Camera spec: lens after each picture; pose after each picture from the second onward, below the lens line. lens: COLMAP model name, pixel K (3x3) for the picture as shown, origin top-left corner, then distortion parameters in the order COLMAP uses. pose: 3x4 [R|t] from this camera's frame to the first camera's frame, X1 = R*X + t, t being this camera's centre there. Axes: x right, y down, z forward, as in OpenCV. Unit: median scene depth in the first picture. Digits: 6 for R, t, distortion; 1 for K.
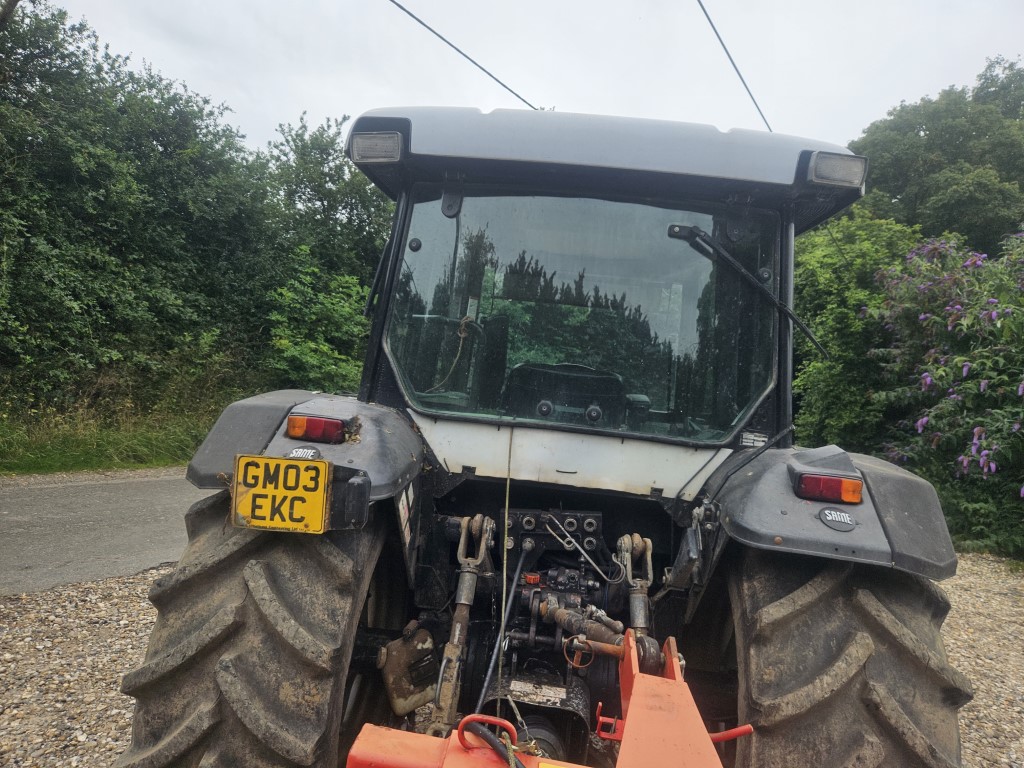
lens RADIAL K [[713.0, 0, 512.0], [0, 713.0, 384.0], [0, 0, 1]] dist [0.084333, -0.084678]
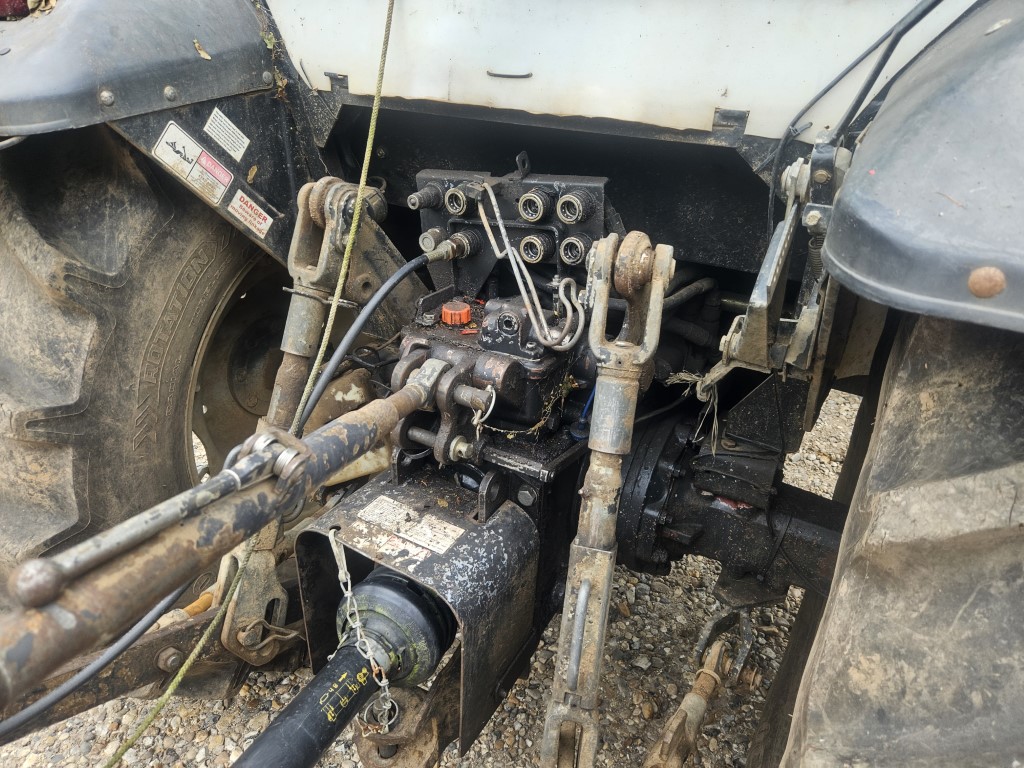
lens RADIAL K [[713.0, 0, 512.0], [0, 713.0, 384.0], [0, 0, 1]] dist [0.084333, -0.084678]
pose [[0.904500, 0.129001, -0.406496, 0.291549], [0.053948, 0.910890, 0.409109, 0.124131], [0.423049, -0.391968, 0.816940, 0.639149]]
